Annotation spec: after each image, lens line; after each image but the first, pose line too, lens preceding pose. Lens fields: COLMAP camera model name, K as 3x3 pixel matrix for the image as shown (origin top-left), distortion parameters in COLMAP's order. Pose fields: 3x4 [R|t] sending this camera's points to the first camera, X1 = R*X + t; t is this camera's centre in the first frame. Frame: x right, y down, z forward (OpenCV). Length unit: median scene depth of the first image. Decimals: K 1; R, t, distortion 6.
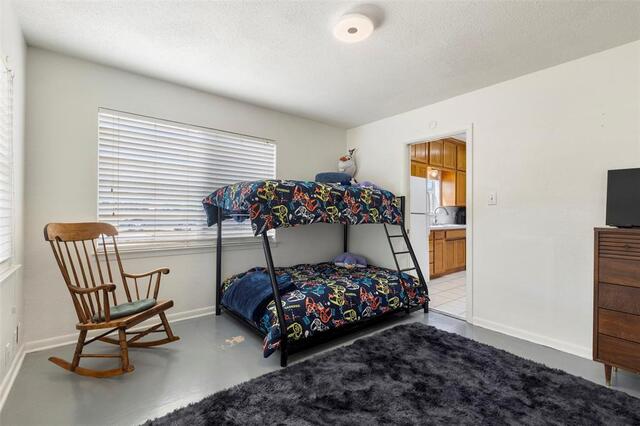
lens RADIAL K [[290.4, 0, 319.8], [0, 290.4, 211.9], [0, 0, 1]] dist [-0.003393, -0.000078]
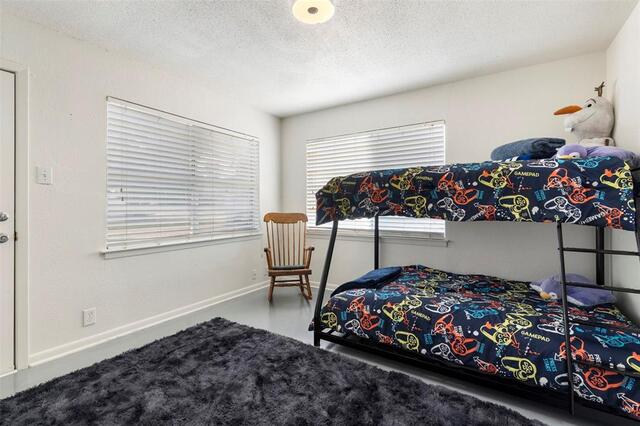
lens RADIAL K [[290.4, 0, 319.7], [0, 290.4, 212.4], [0, 0, 1]] dist [-0.003393, -0.000078]
pose [[0.308604, 0.006958, -0.951165, 0.630343], [0.009913, 0.999895, 0.010530, 0.012614], [0.951139, -0.012678, 0.308503, 0.465286]]
